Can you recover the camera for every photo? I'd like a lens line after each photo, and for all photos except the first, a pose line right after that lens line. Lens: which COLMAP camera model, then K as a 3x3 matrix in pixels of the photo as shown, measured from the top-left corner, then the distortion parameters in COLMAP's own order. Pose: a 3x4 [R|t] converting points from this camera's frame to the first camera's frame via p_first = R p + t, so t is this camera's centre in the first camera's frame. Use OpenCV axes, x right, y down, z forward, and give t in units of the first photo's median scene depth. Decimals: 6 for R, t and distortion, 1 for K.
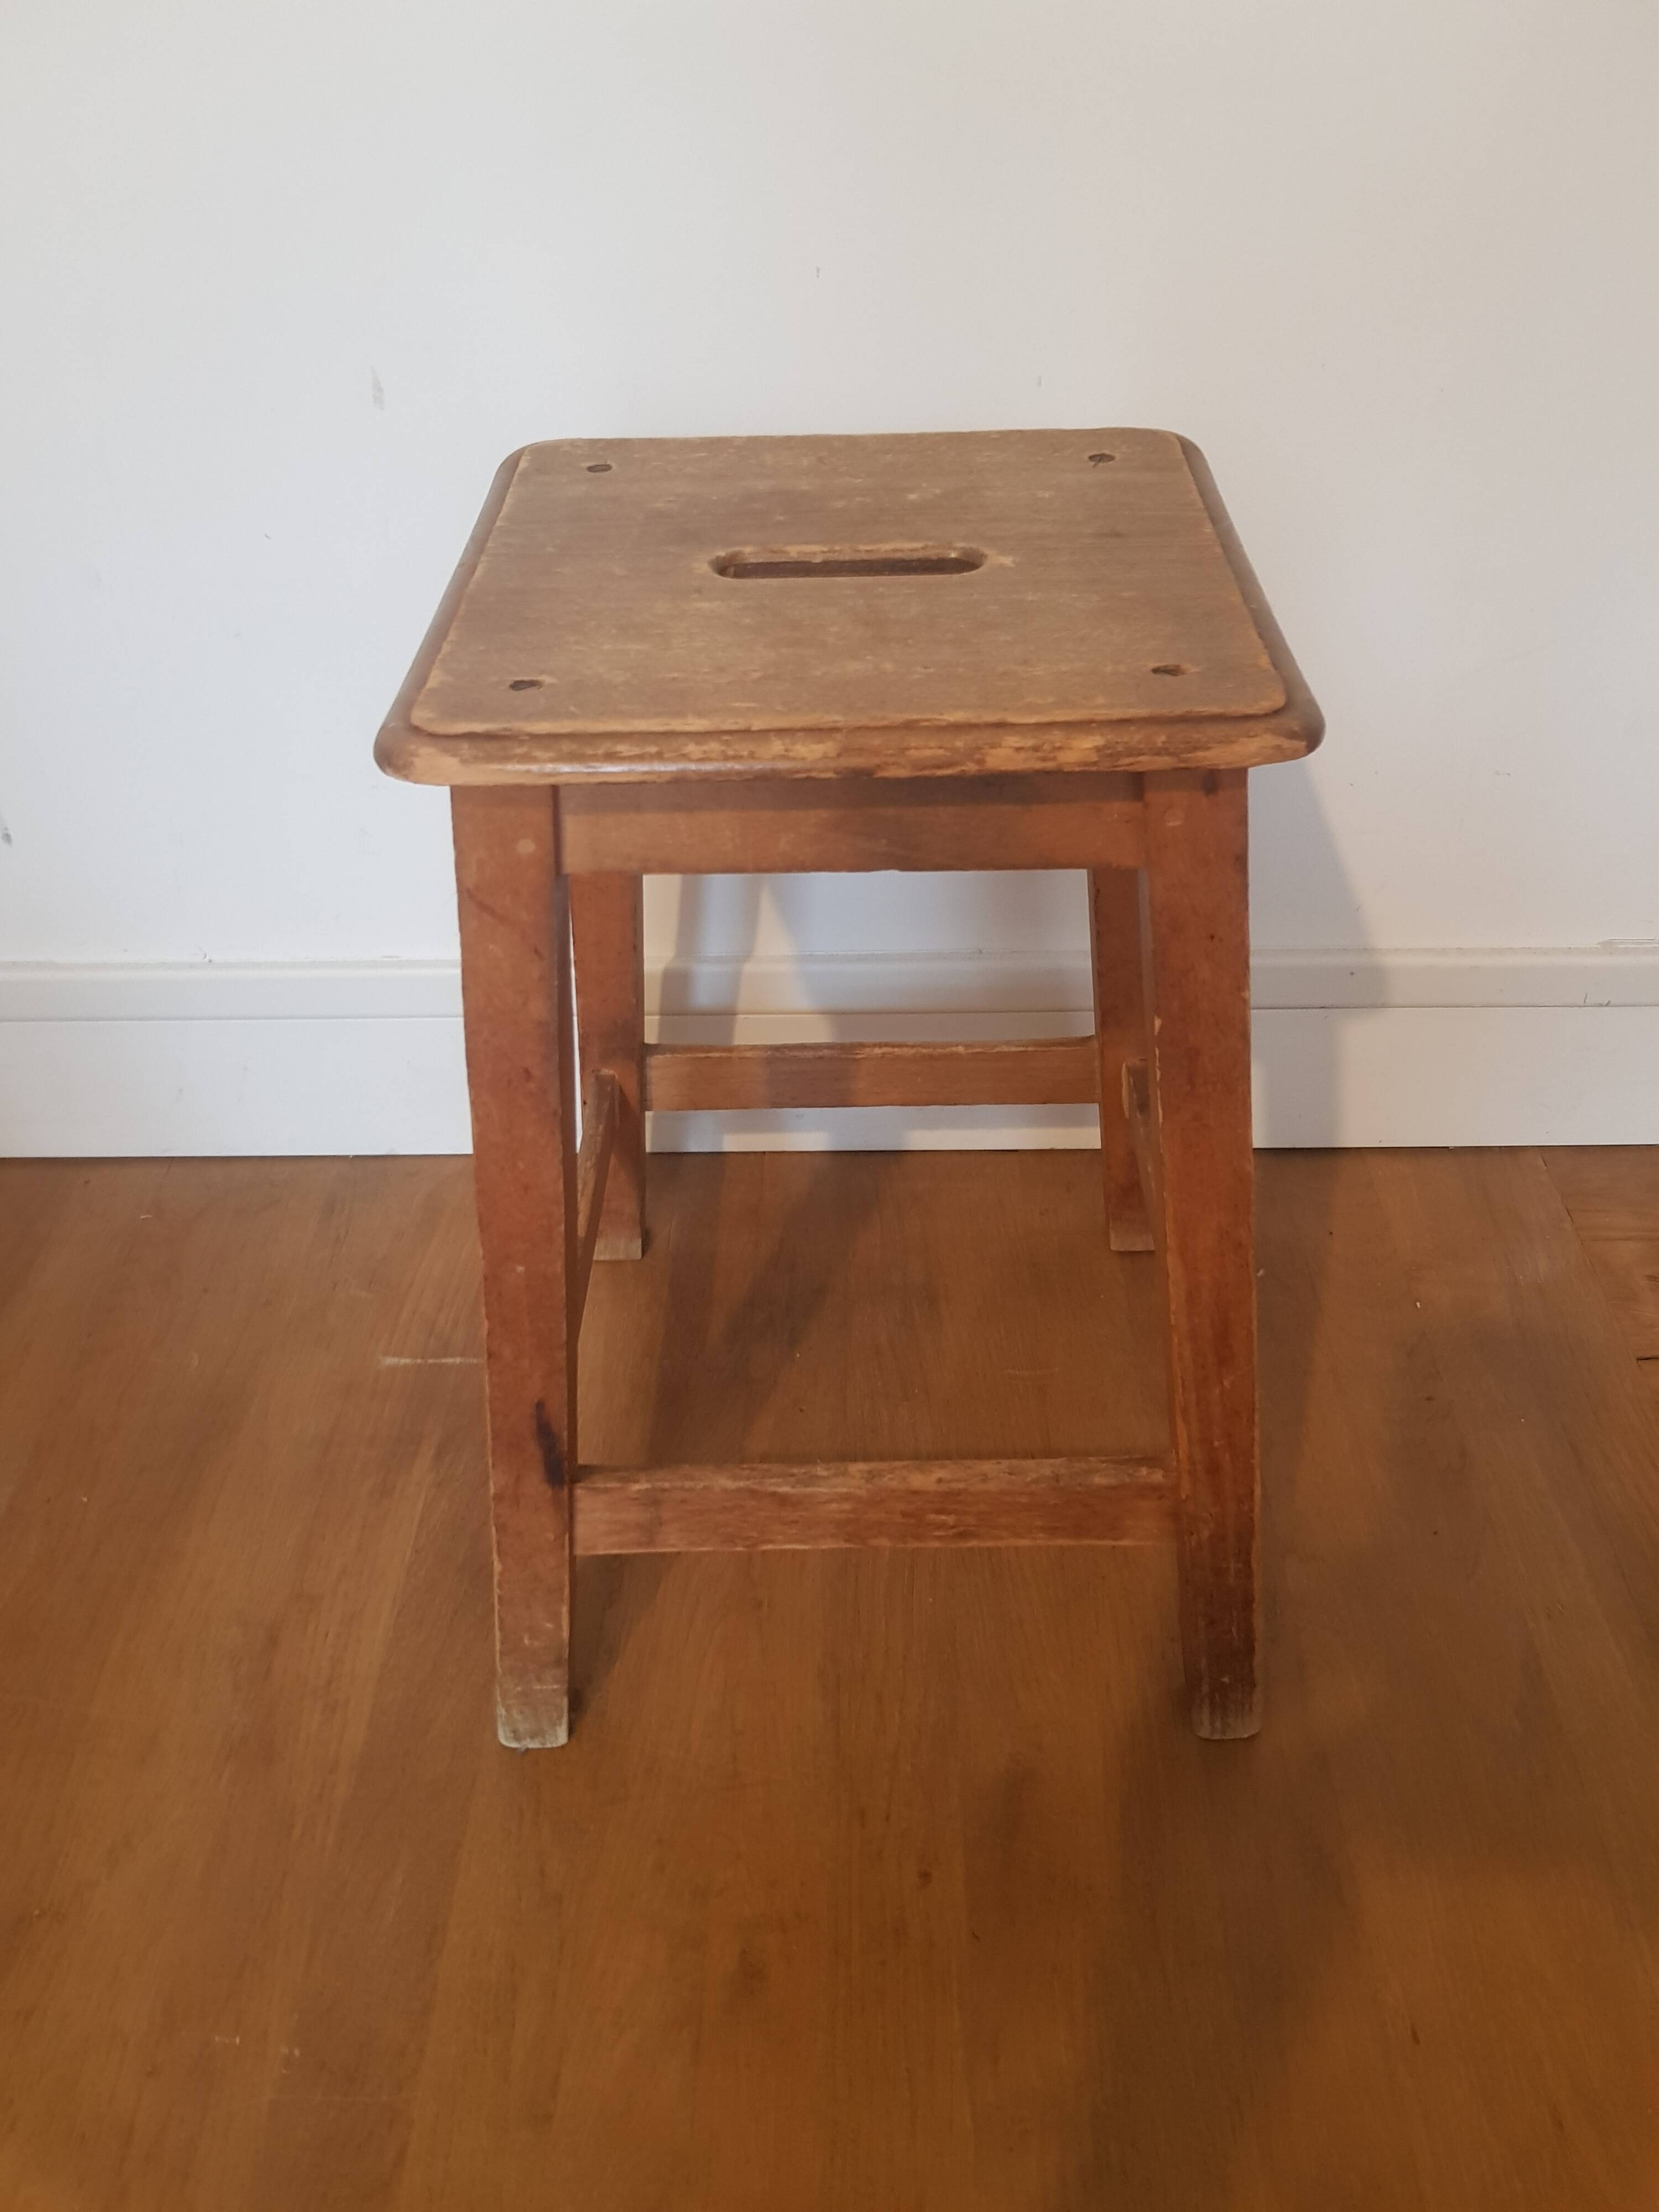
lens RADIAL K [[1860.4, 0, 825.6], [0, 1860.4, 1085.6], [0, 0, 1]] dist [0.037965, -0.035738]
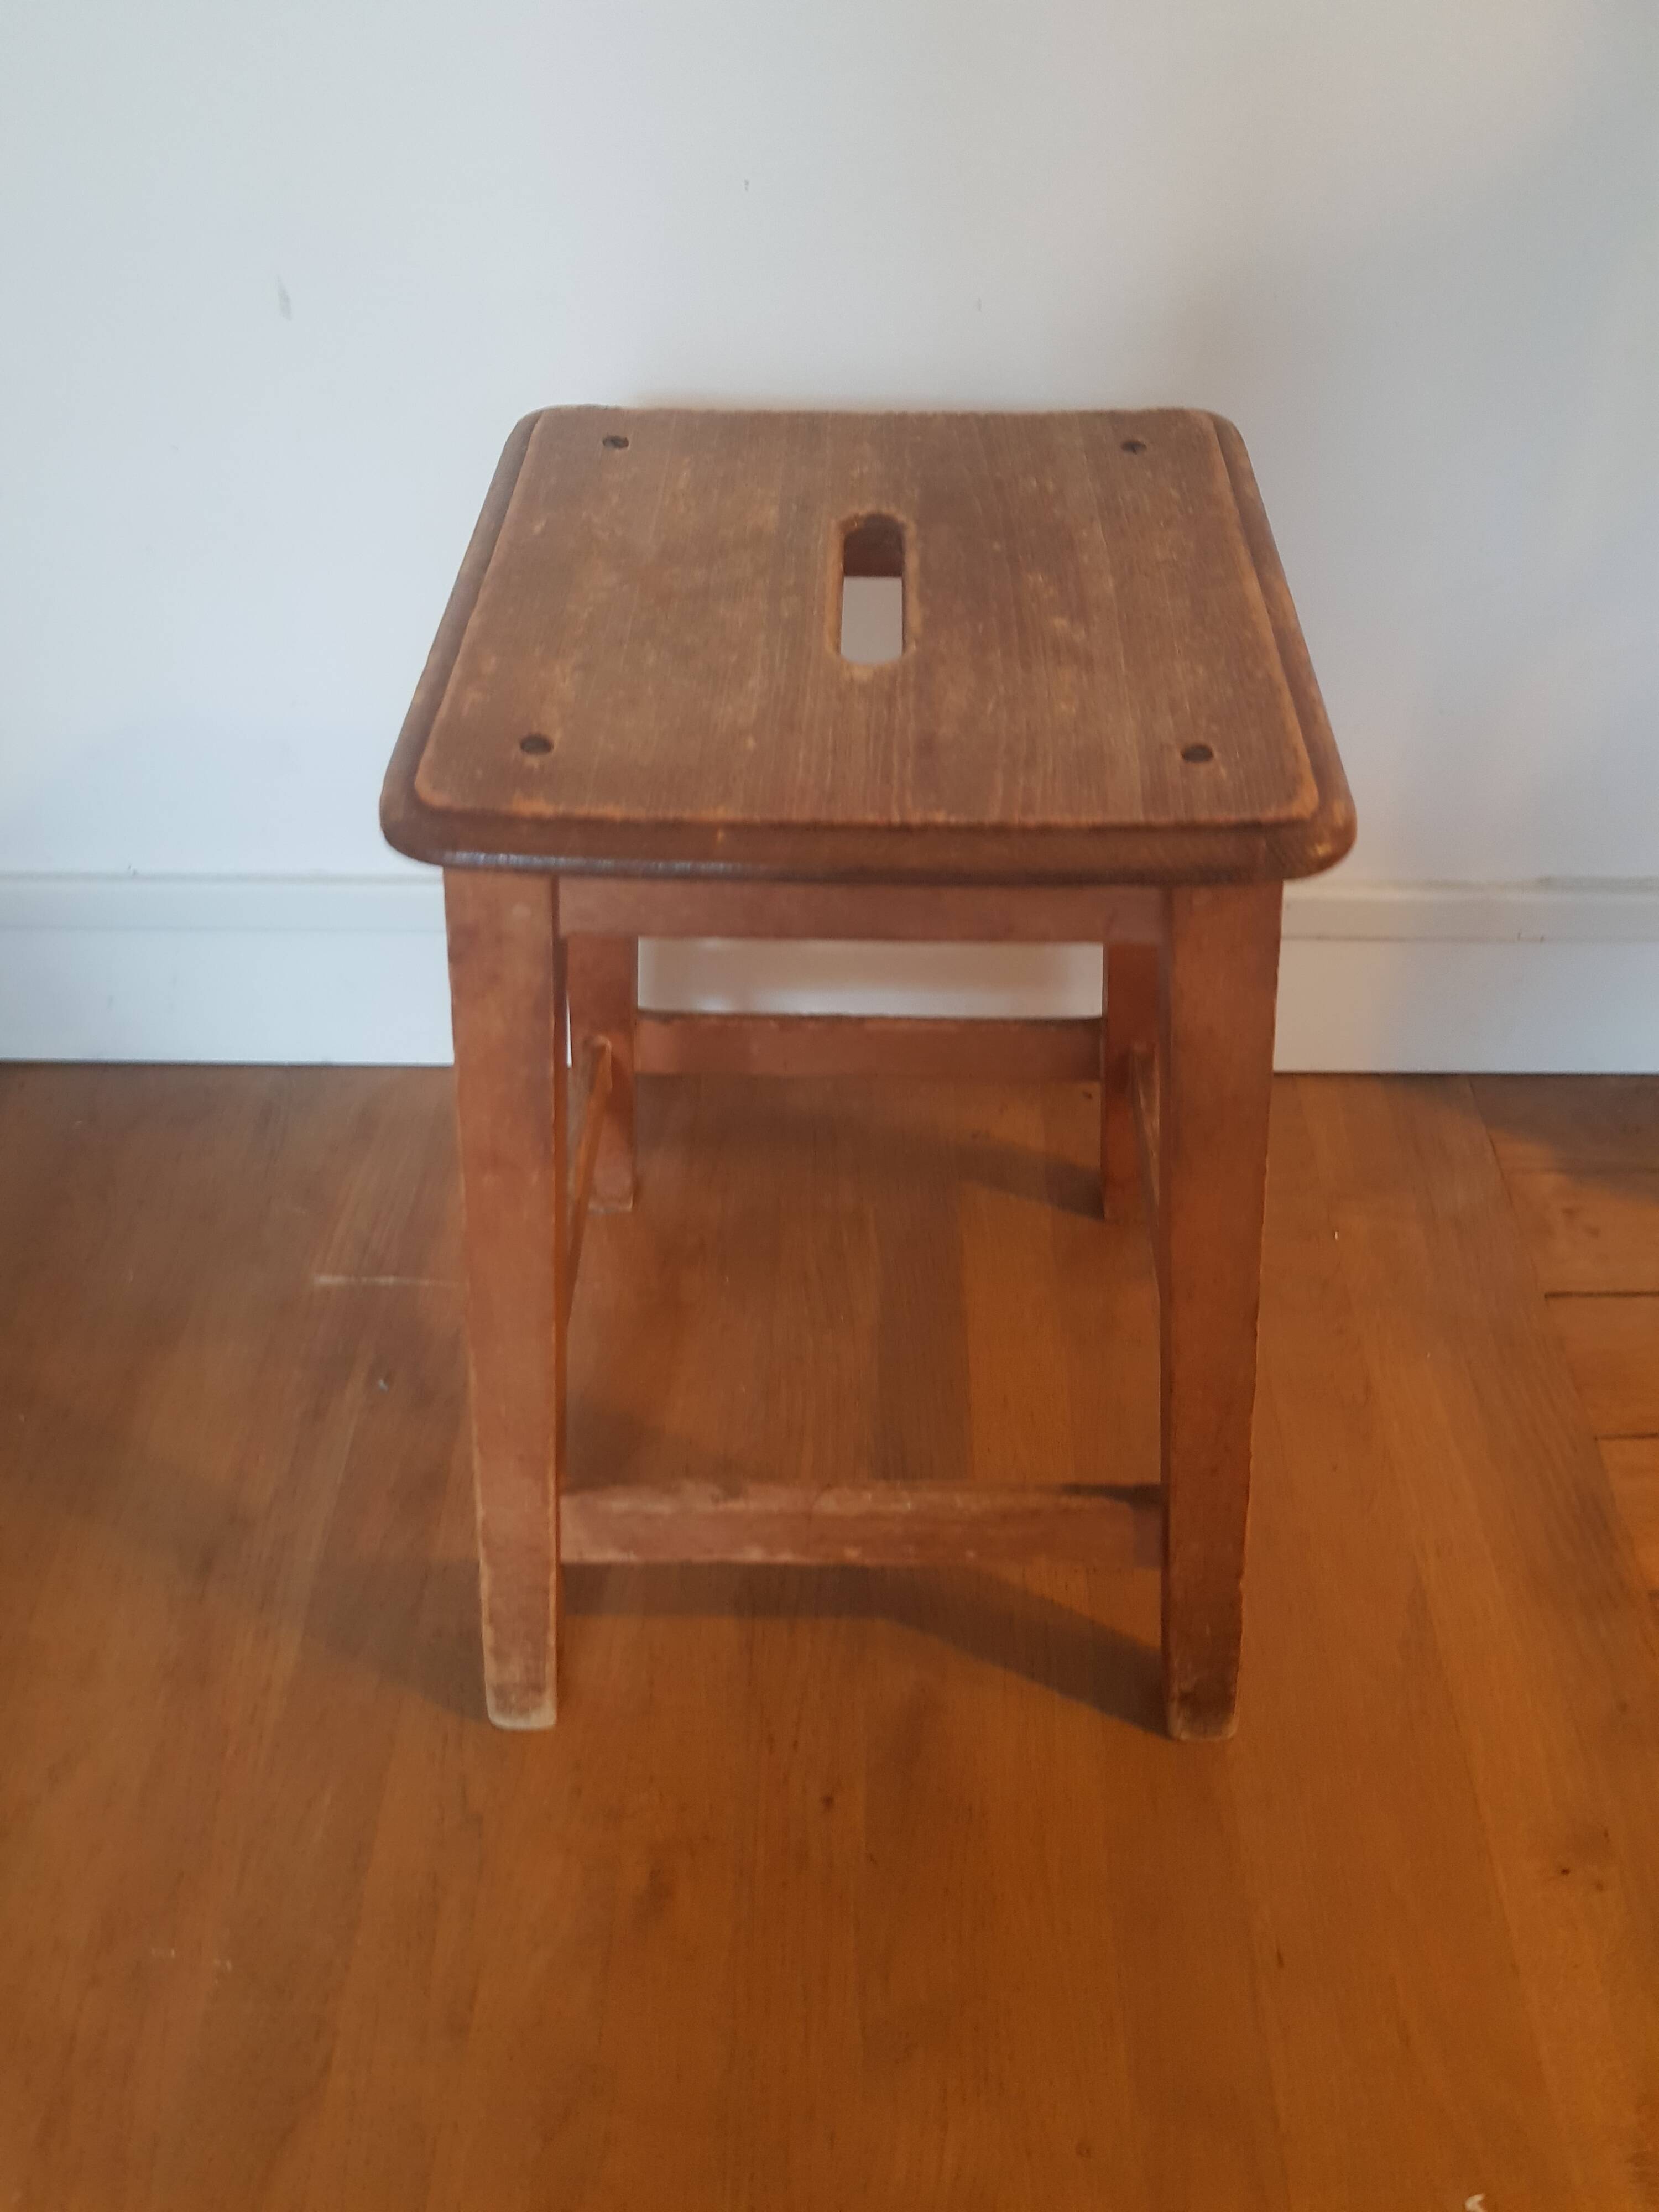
lens RADIAL K [[1860.4, 0, 832.5], [0, 1860.4, 1110.7], [0, 0, 1]] dist [0.037965, -0.035738]
pose [[0.999818, 0.012968, 0.013992, 0.036027], [-0.014553, 0.992683, 0.119868, -0.090944], [-0.012335, -0.120050, 0.992691, 0.002274]]
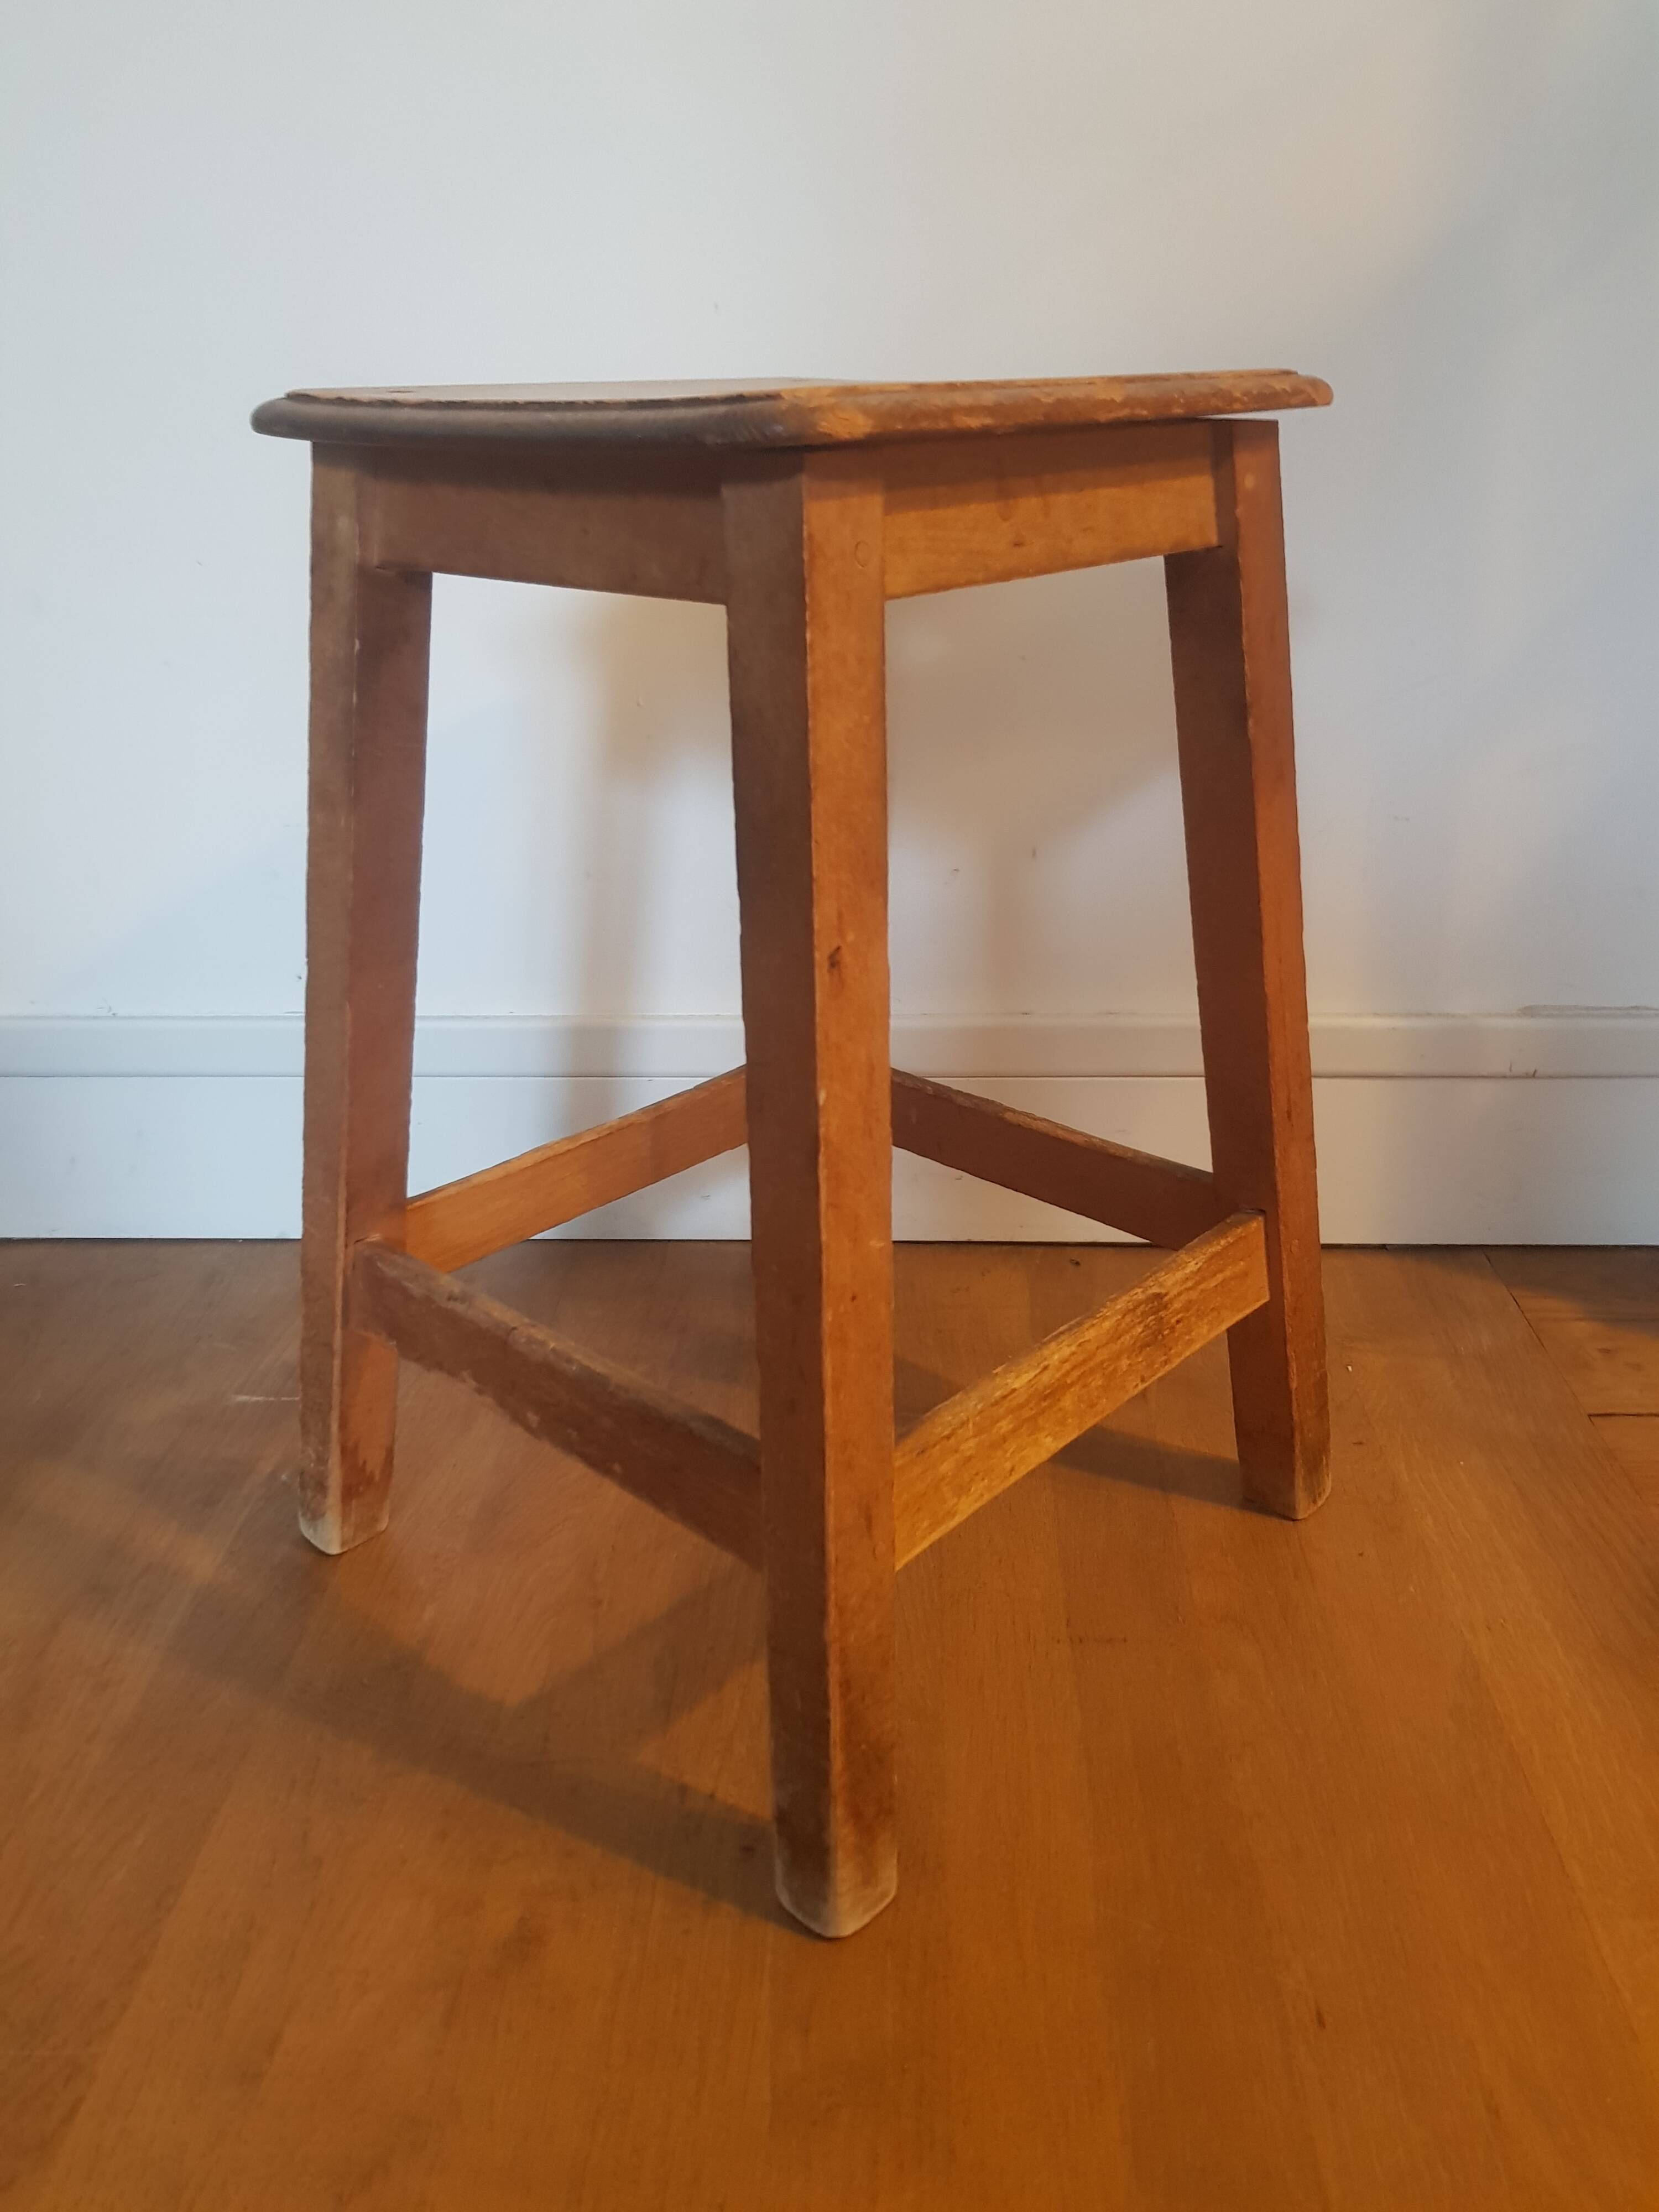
lens RADIAL K [[1860.4, 0, 805.8], [0, 1860.4, 1087.7], [0, 0, 1]] dist [0.037965, -0.035738]
pose [[0.999170, 0.020431, -0.035250, 0.103769], [-0.029405, 0.960483, -0.276780, 0.328152], [0.028202, 0.277587, 0.960287, 0.088154]]
